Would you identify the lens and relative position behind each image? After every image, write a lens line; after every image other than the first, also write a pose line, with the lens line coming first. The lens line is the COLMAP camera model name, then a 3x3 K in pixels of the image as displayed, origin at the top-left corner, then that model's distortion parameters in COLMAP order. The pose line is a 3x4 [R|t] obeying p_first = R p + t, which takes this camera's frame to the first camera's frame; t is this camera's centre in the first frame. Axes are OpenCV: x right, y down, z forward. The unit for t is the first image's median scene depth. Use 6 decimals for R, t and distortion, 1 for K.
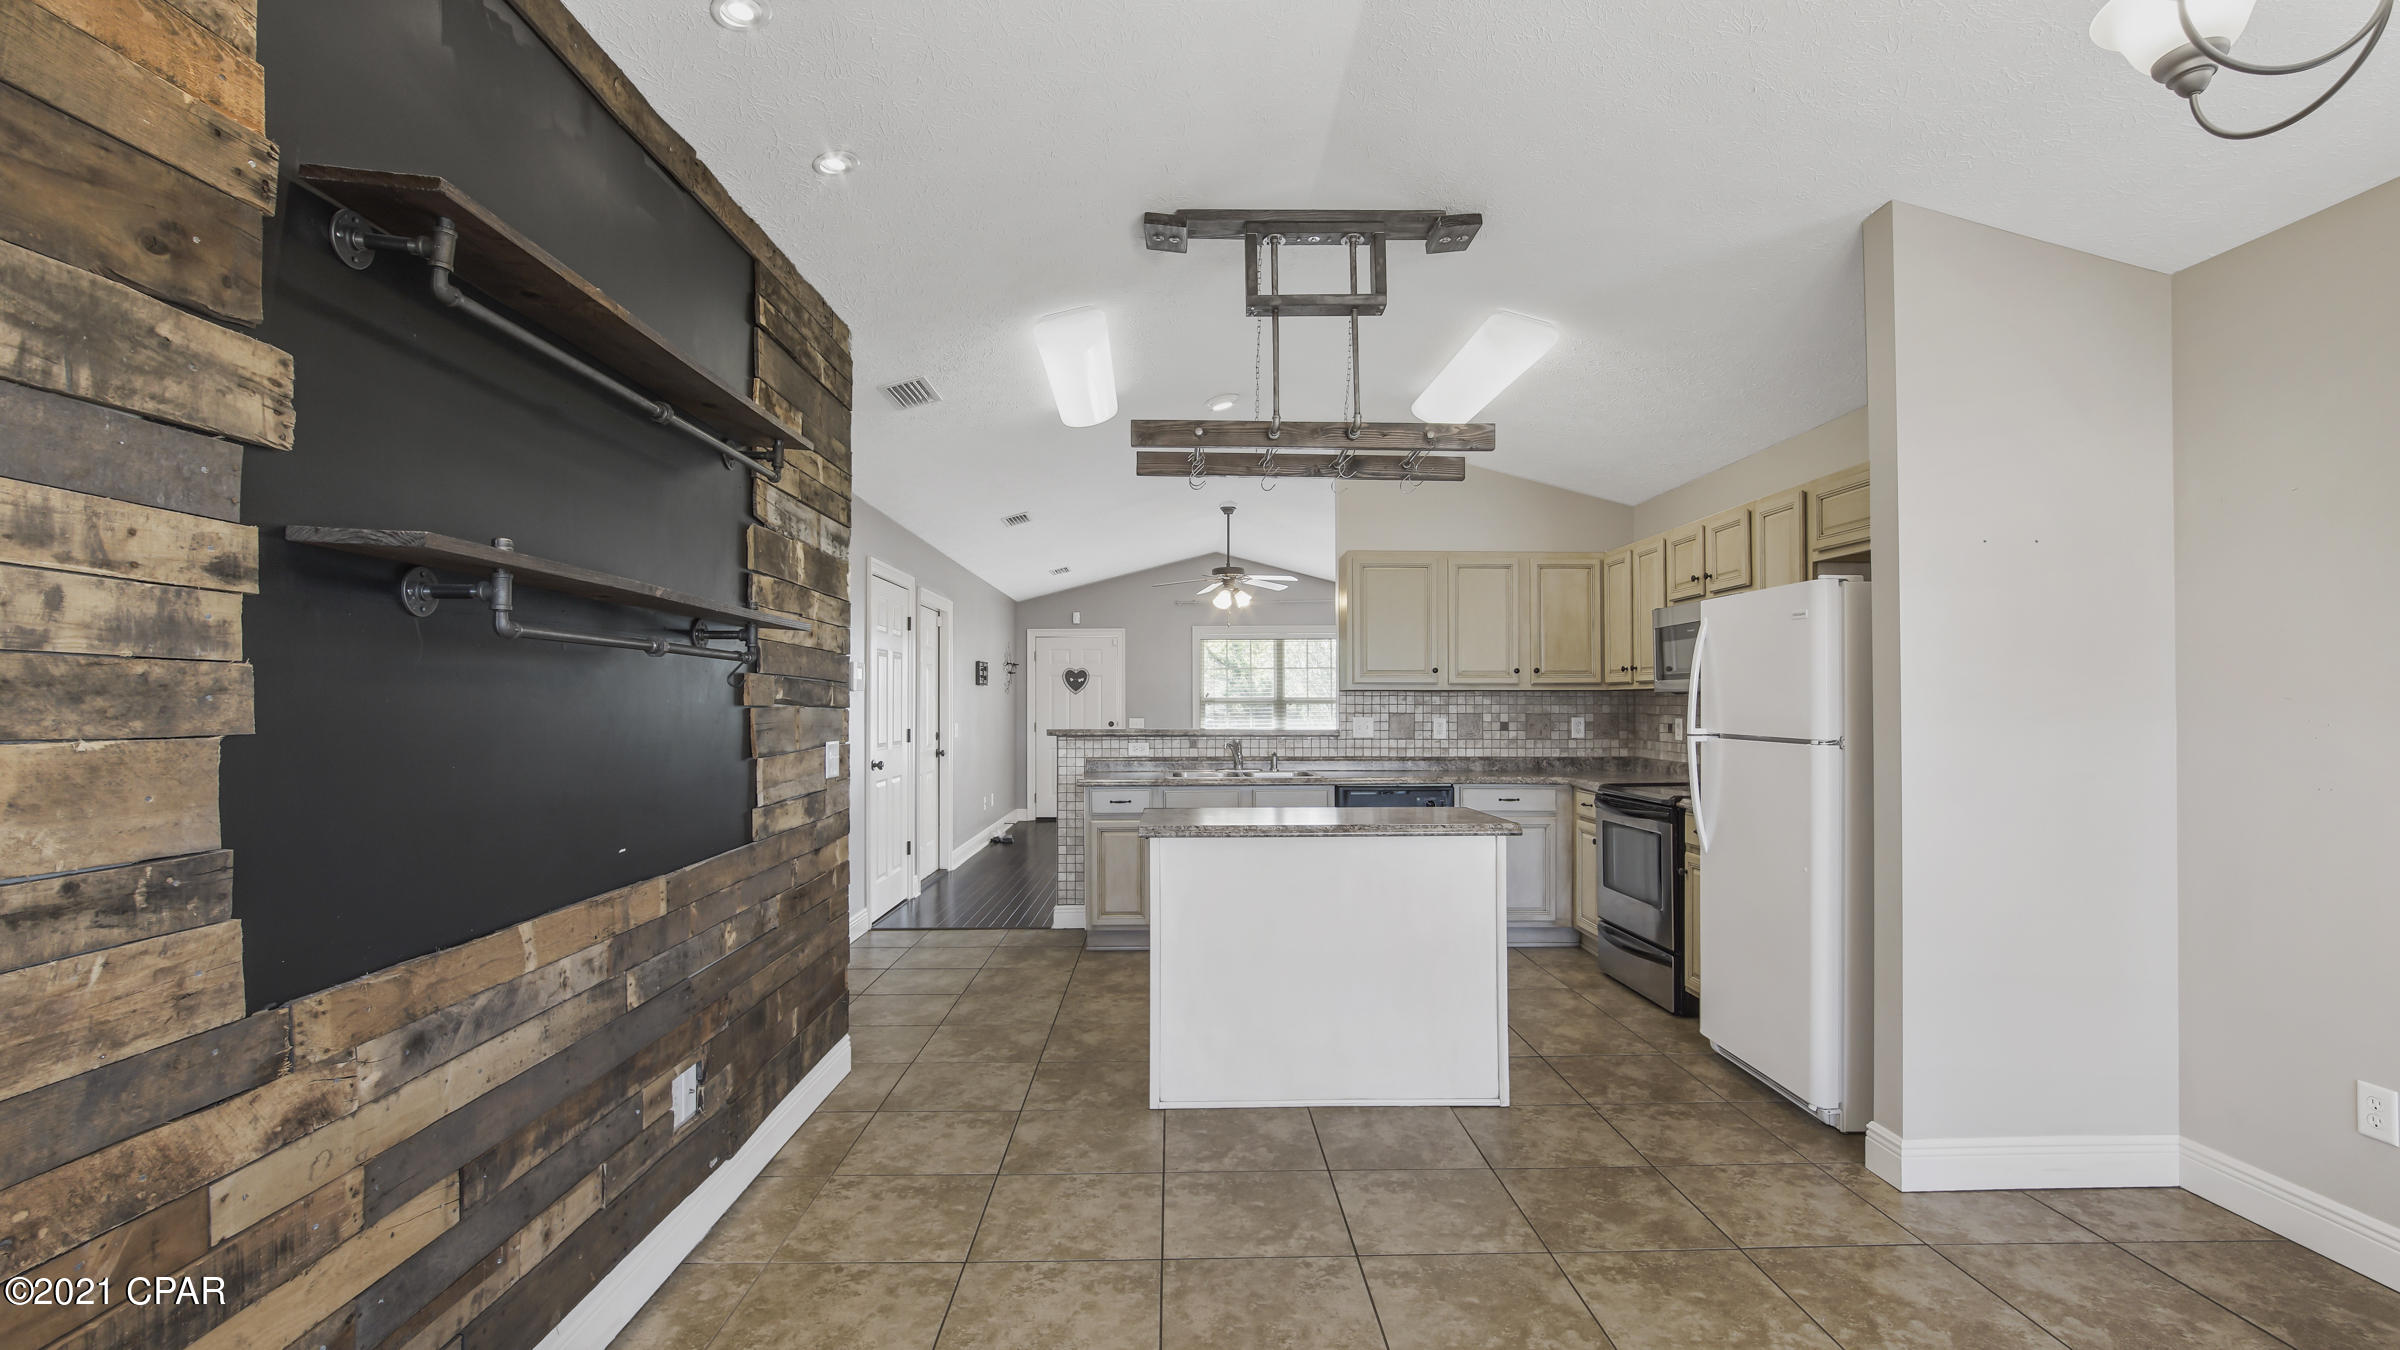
lens RADIAL K [[1082.6, 0, 1194.1], [0, 1082.6, 692.3], [0, 0, 1]] dist [-0.009137, 0.004540]
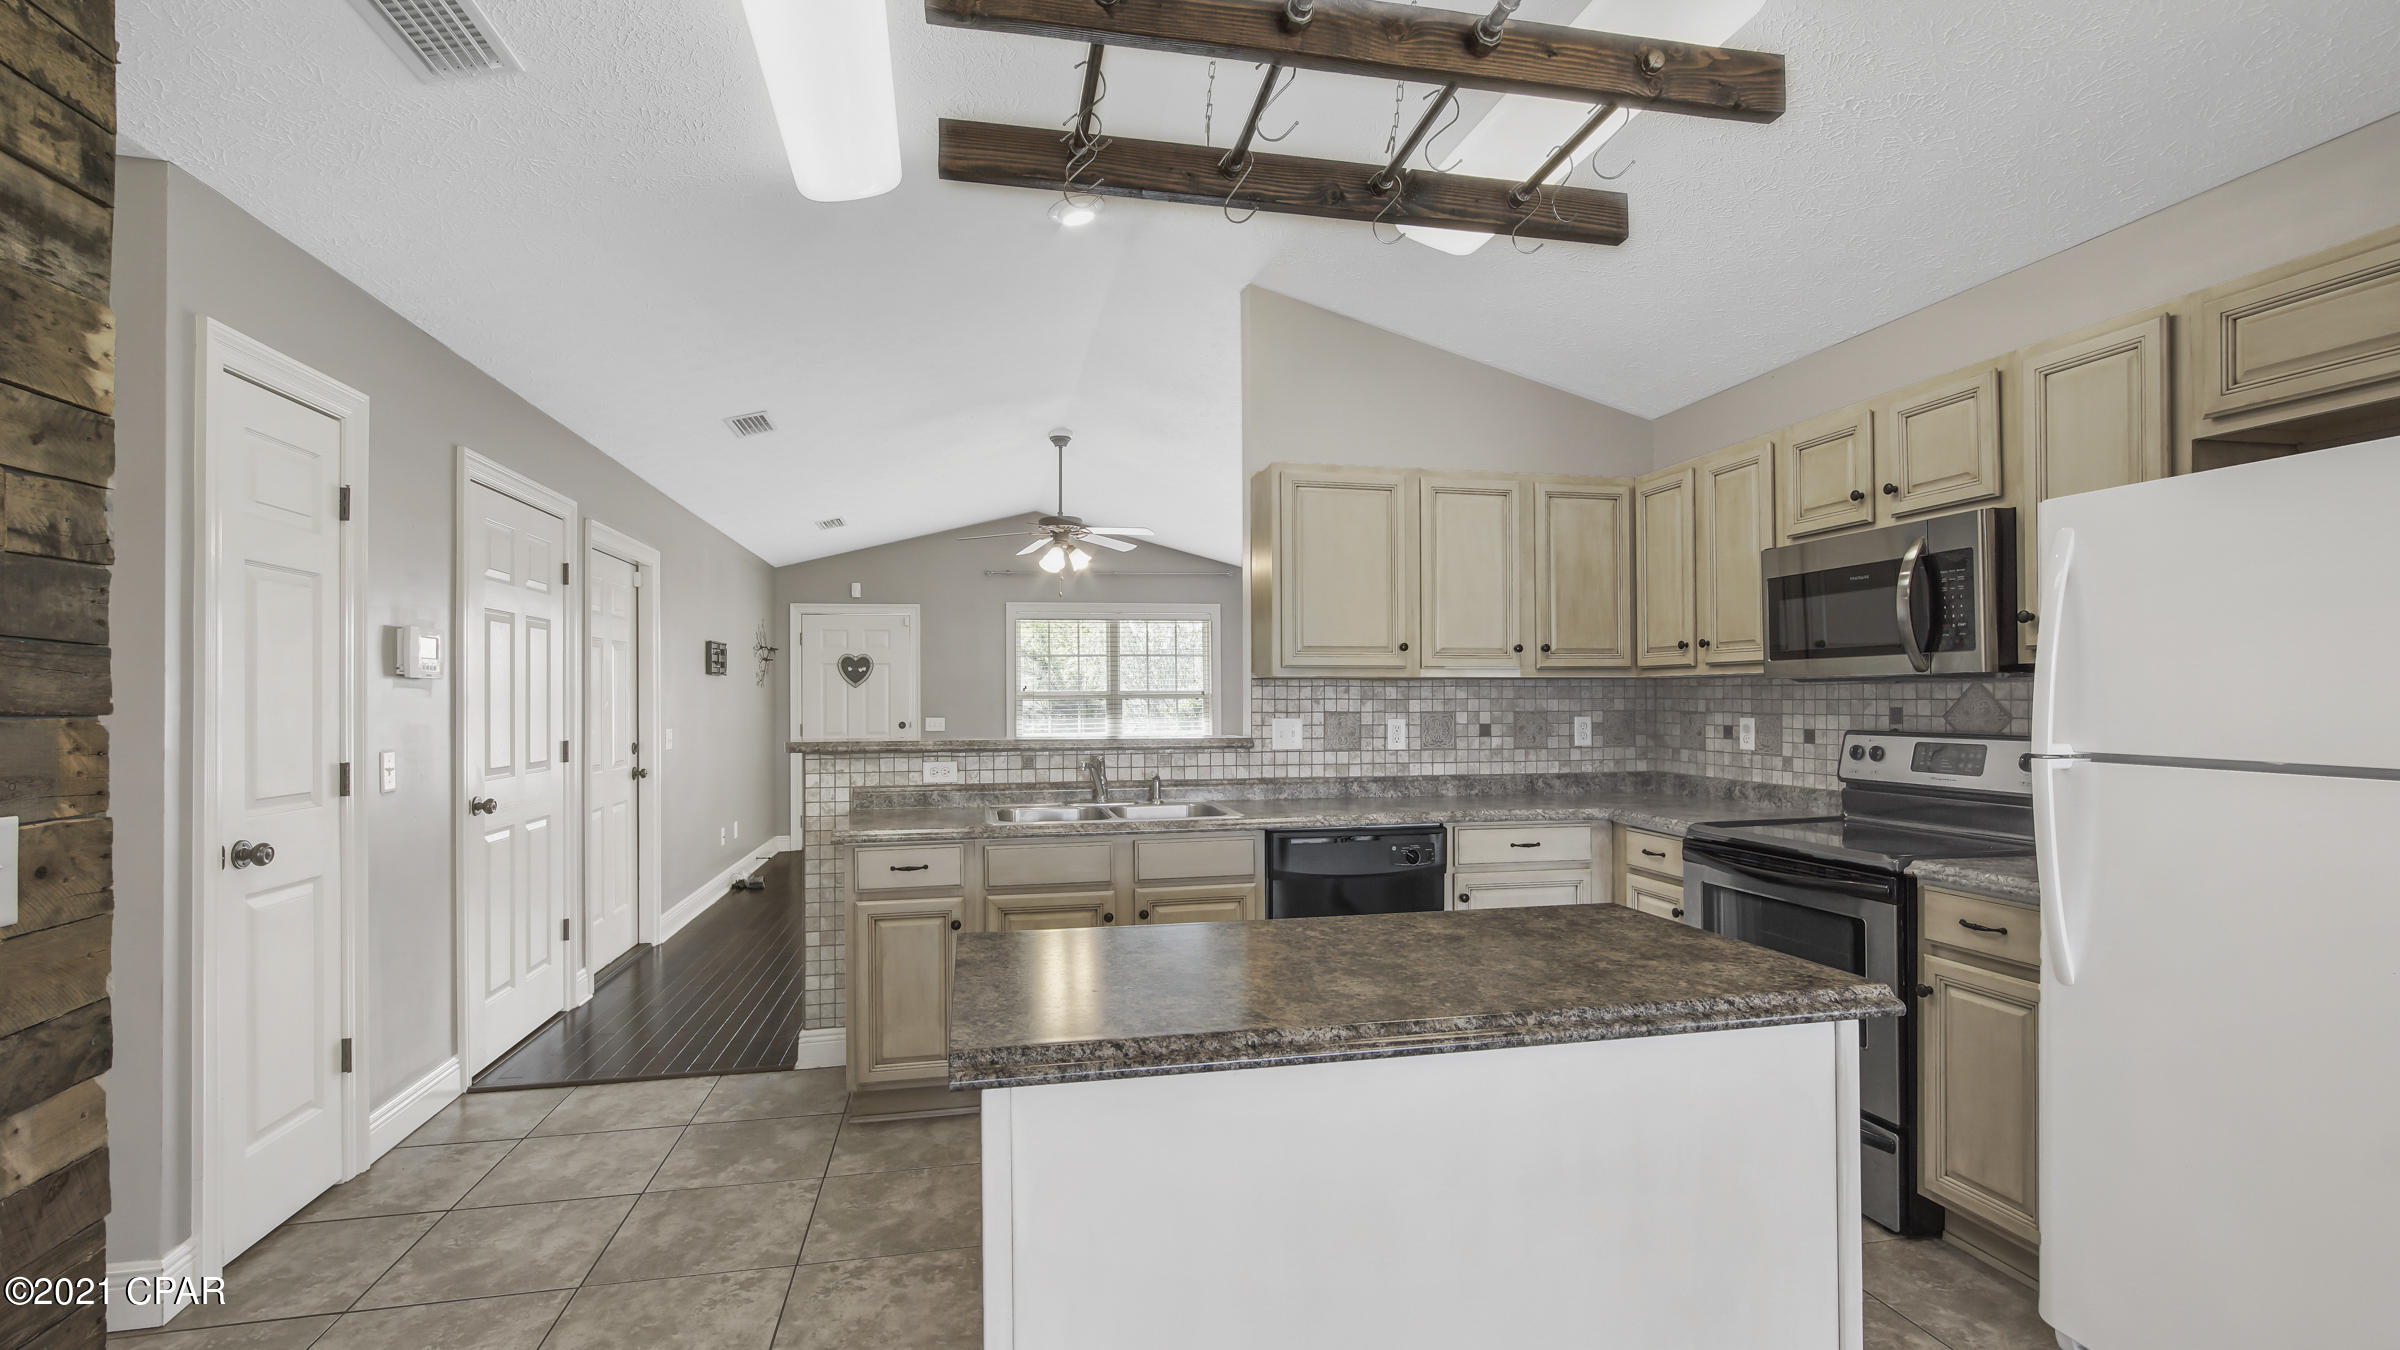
lens RADIAL K [[1082.6, 0, 1194.1], [0, 1082.6, 692.3], [0, 0, 1]] dist [-0.009137, 0.004540]
pose [[0.983351, -0.002618, 0.181698, -0.020353], [0.001761, 0.999987, 0.004881, 0.003568], [-0.181708, -0.004479, 0.983342, 0.359257]]
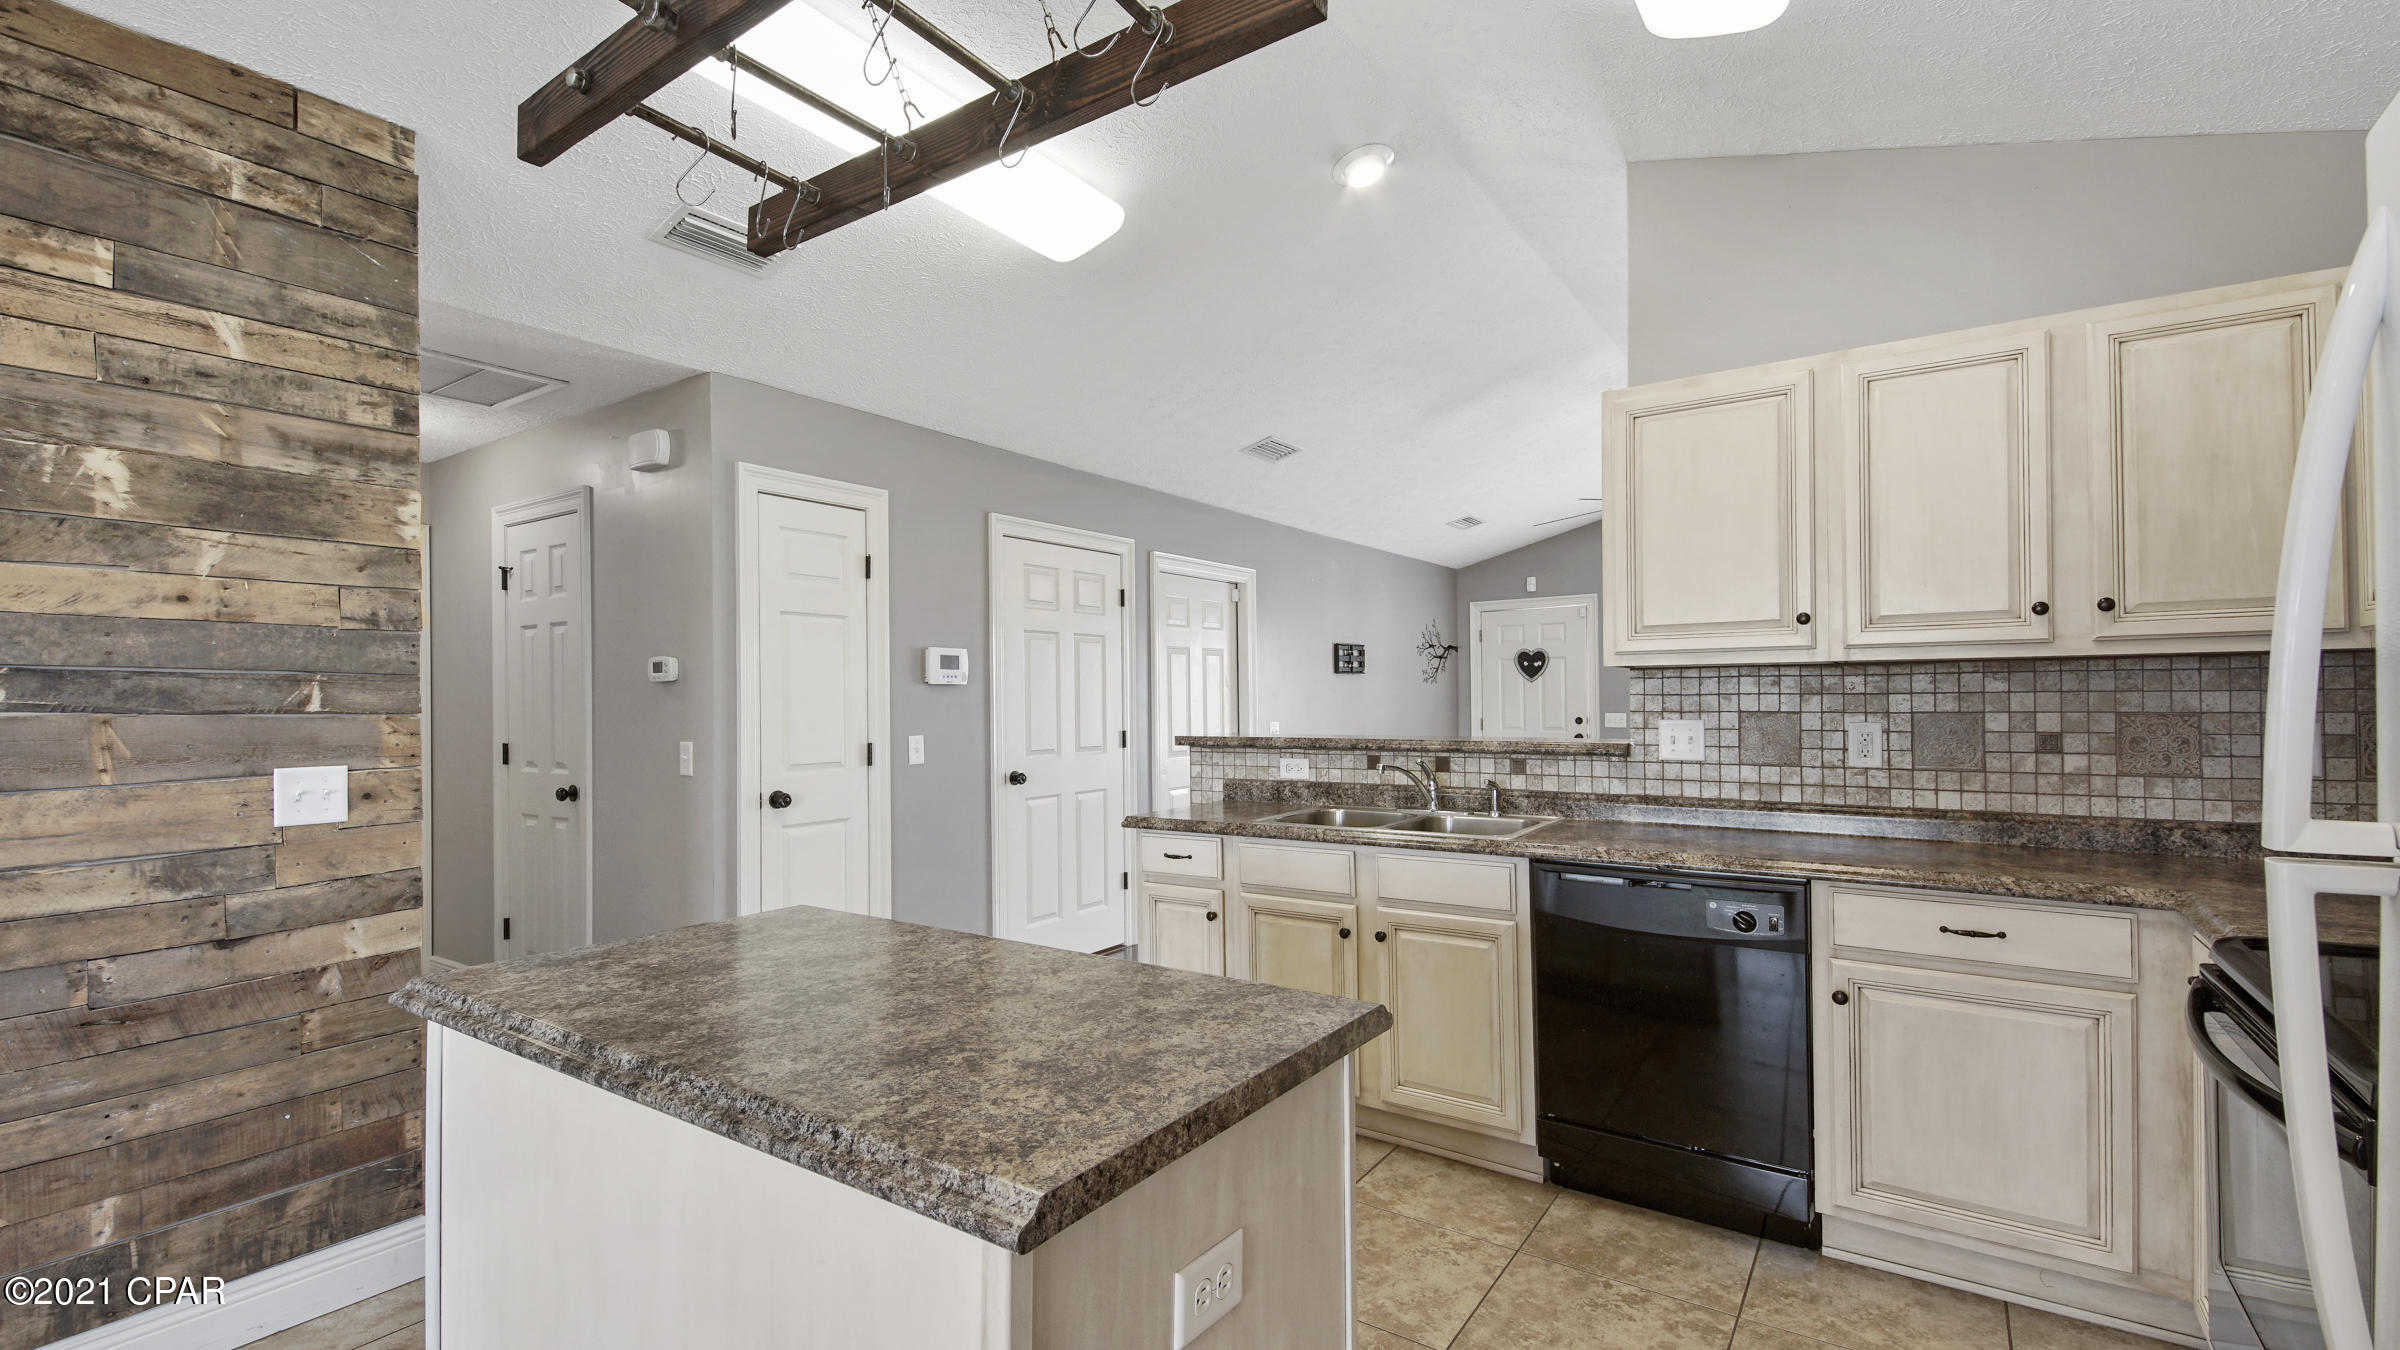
lens RADIAL K [[1046.8, 0, 1180.0], [0, 1046.8, 692.0], [0, 0, 1]] dist [0.033579, -0.018807]
pose [[0.803821, -0.011785, -0.594755, 0.262189], [0.016729, 0.999856, 0.002798, 0.004592], [0.594636, -0.012199, 0.803902, 0.464976]]
